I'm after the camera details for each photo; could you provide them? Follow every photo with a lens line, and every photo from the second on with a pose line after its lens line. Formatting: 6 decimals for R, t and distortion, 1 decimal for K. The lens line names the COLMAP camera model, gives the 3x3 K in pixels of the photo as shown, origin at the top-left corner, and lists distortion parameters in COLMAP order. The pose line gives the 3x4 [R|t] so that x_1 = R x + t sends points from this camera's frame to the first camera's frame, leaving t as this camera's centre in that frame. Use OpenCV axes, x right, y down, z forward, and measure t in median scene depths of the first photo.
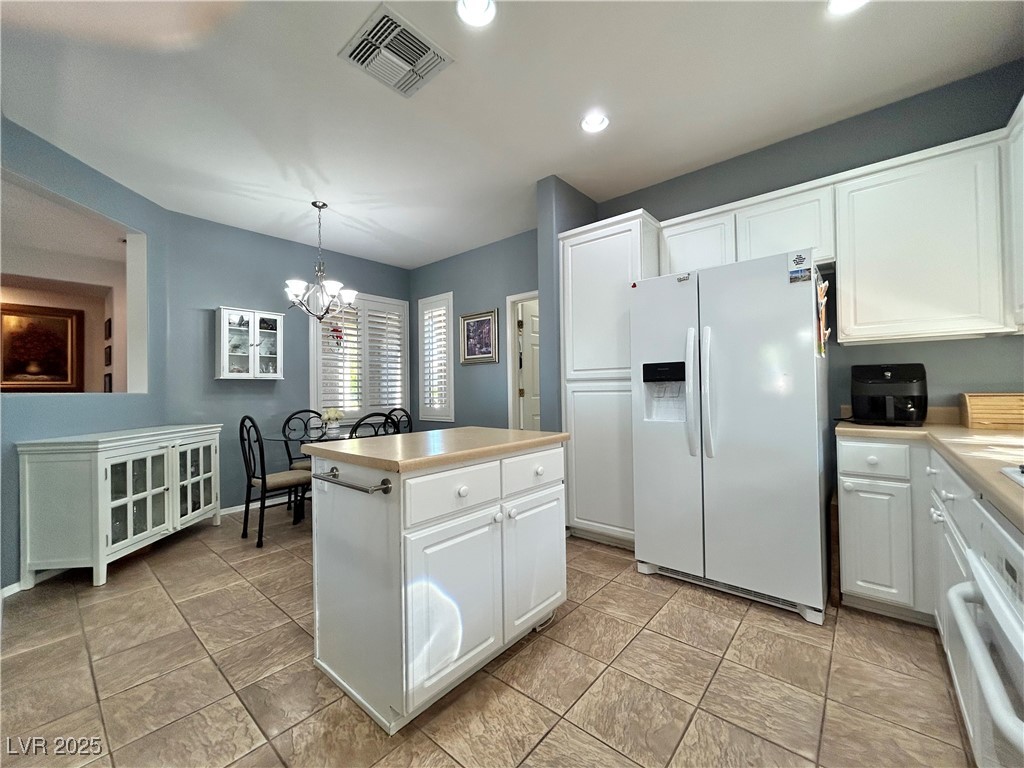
lens RADIAL K [[411.1, 0, 513.5], [0, 411.1, 383.2], [0, 0, 1]] dist [-0.000418, 0.000478]
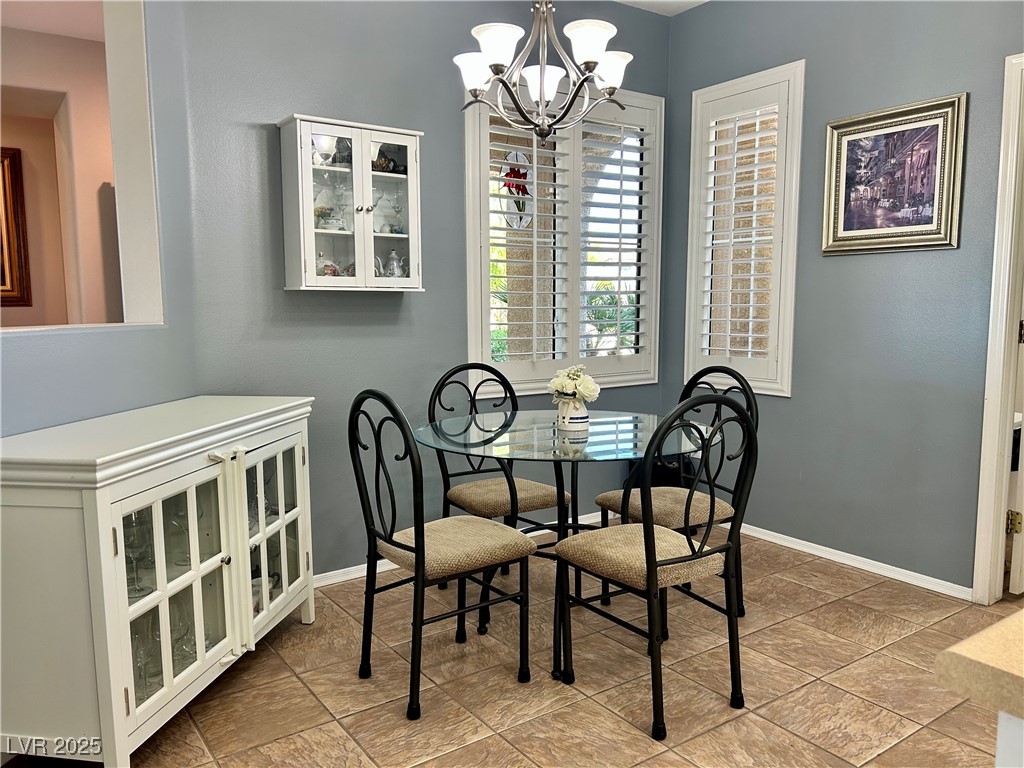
lens RADIAL K [[768.4, 0, 512.5], [0, 768.4, 387.9], [0, 0, 1]] dist [0.053502, -0.068327]
pose [[0.969712, 0.039468, -0.241040, -0.317587], [-0.007204, 0.991051, 0.133292, -0.020011], [0.244143, -0.127518, 0.961318, 0.281065]]
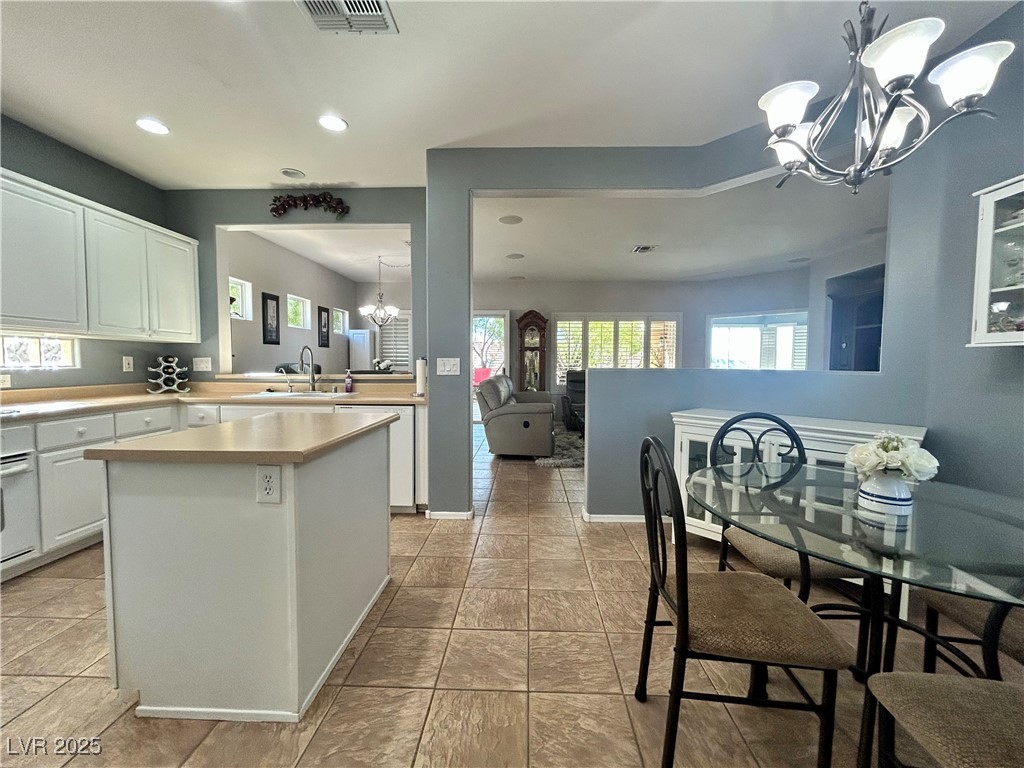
lens RADIAL K [[411.1, 0, 513.5], [0, 411.1, 383.2], [0, 0, 1]] dist [-0.000418, 0.000478]
pose [[-0.781265, 0.043021, -0.622715, 0.003530], [0.017264, 0.998730, 0.047339, -0.000618], [0.623961, 0.026234, -0.781015, 1.108453]]
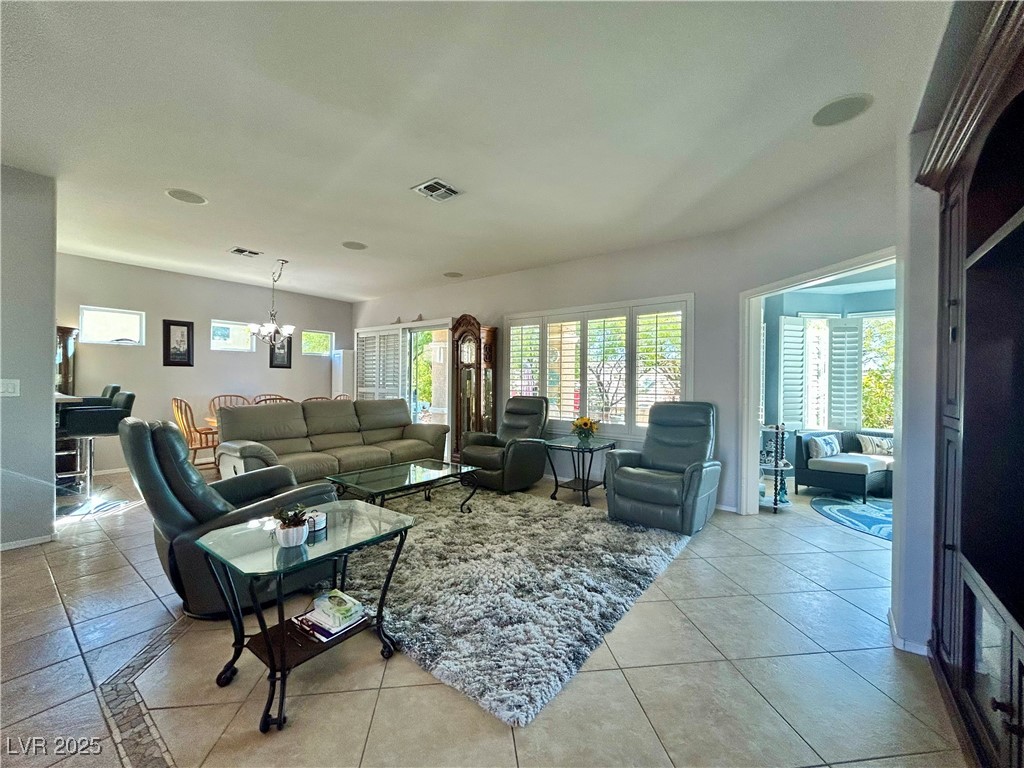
lens RADIAL K [[411.1, 0, 513.5], [0, 411.1, 383.2], [0, 0, 1]] dist [-0.000418, 0.000478]
pose [[-0.998897, 0.007645, -0.046334, -1.551538], [0.007806, 0.999964, -0.003304, -0.002812], [0.046307, -0.003662, -0.998921, 1.092326]]
